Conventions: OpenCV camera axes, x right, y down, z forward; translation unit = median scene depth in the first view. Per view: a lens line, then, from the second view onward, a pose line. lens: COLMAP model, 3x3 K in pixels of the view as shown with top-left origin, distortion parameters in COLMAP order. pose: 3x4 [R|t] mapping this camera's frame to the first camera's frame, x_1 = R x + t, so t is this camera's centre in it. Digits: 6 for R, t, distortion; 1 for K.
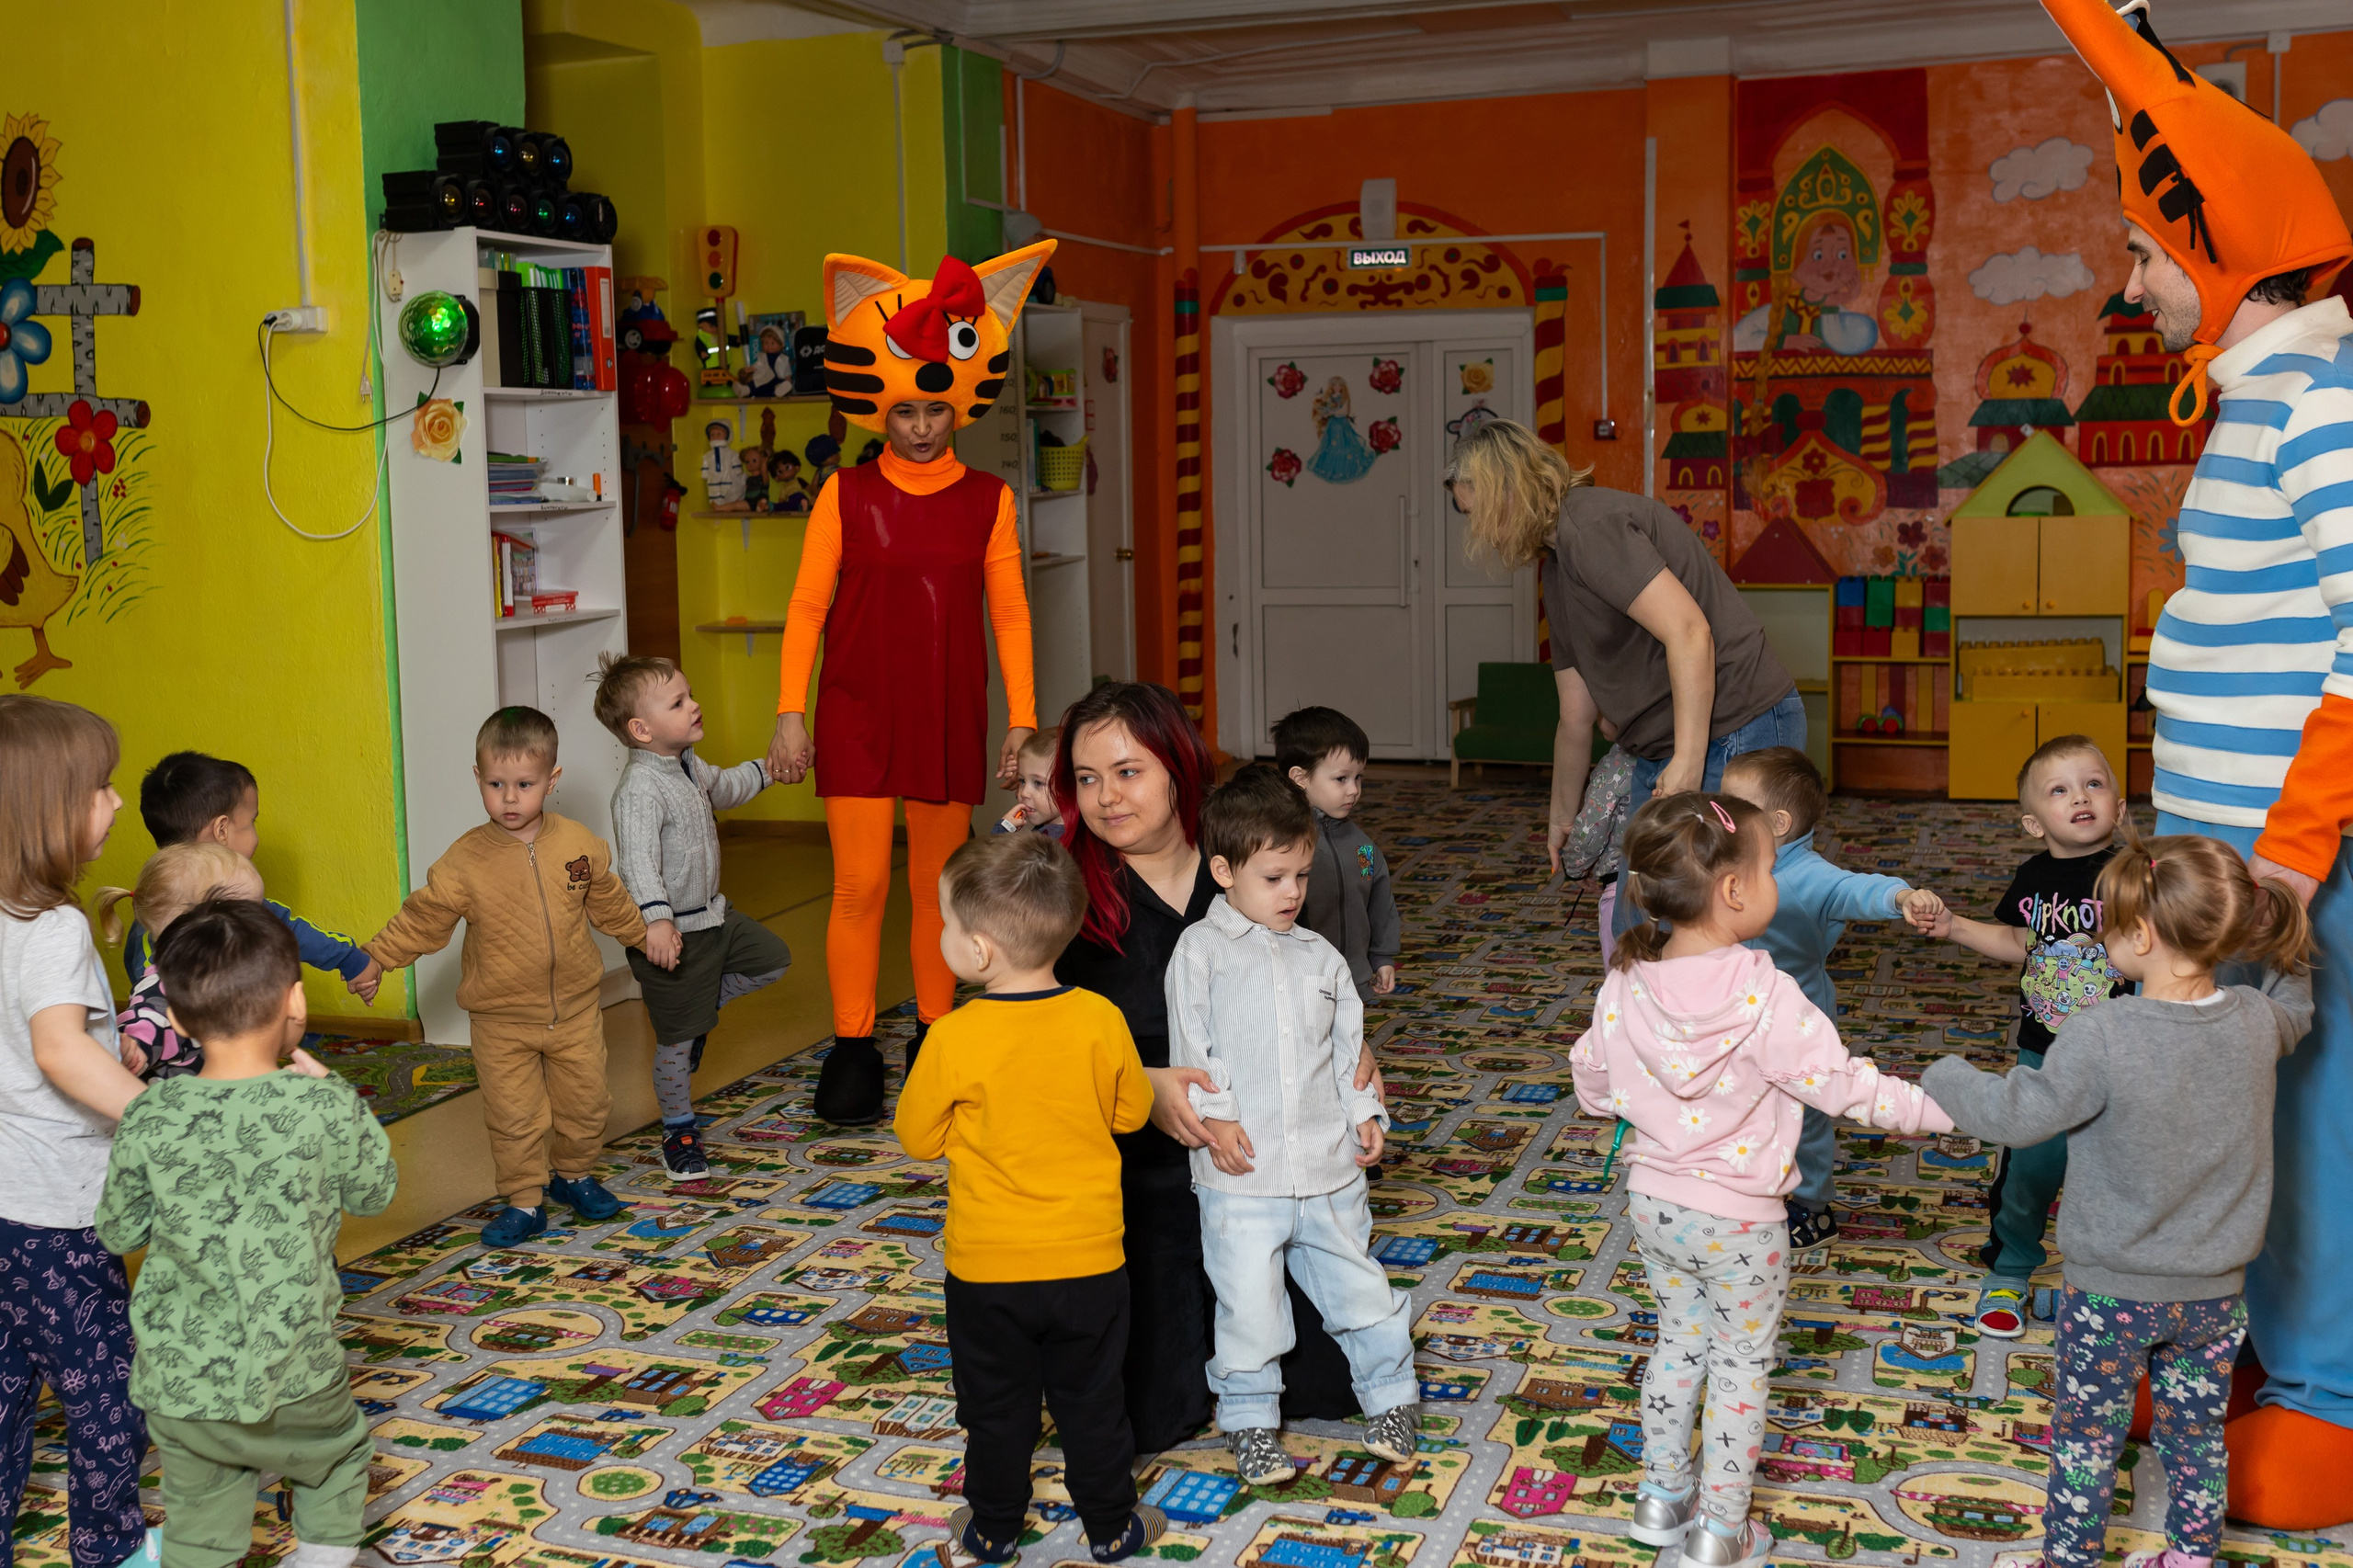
lens RADIAL K [[2291.6, 0, 1187.4], [0, 2291.6, 741.3], [0, 0, 1]] dist [-0.004521, -0.007694]
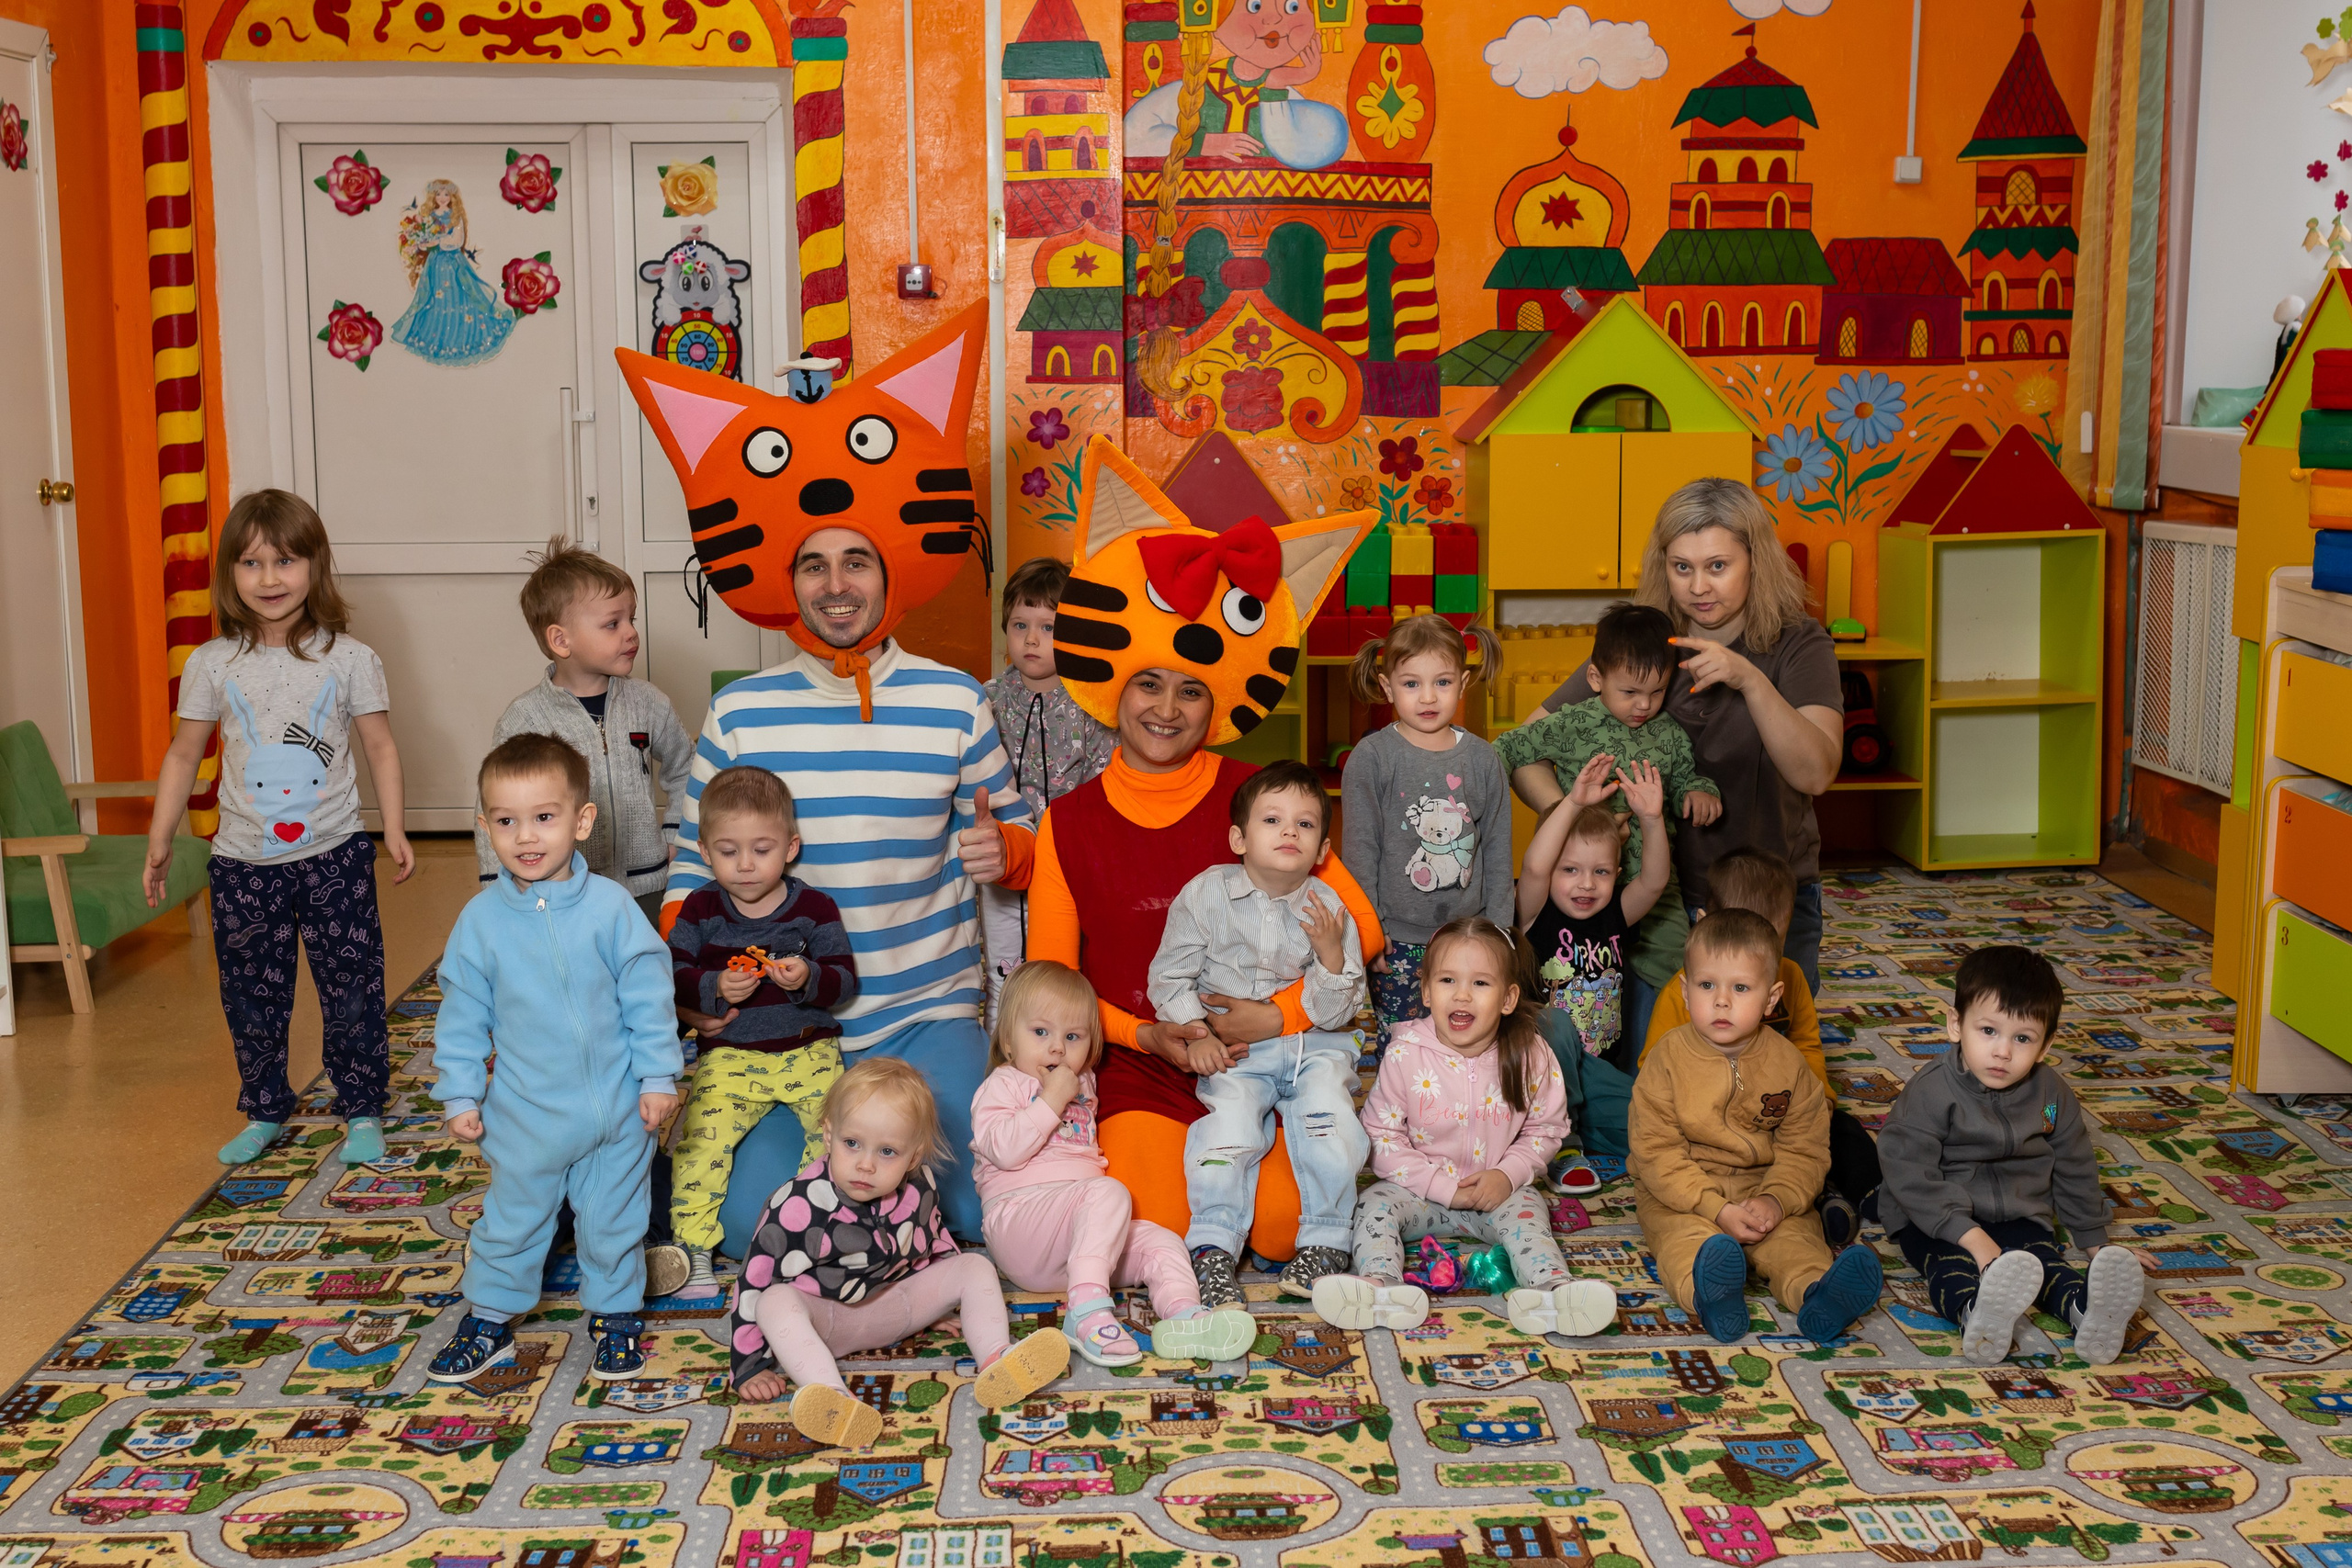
lens RADIAL K [[2290.4, 0, 1186.9], [0, 2290.4, 741.3], [0, 0, 1]] dist [-0.004521, -0.007694]
pose [[0.932041, -0.047030, 0.359287, 0.026663], [0.026591, 0.997745, 0.061623, -0.051559], [-0.361375, -0.047882, 0.931190, 0.417257]]
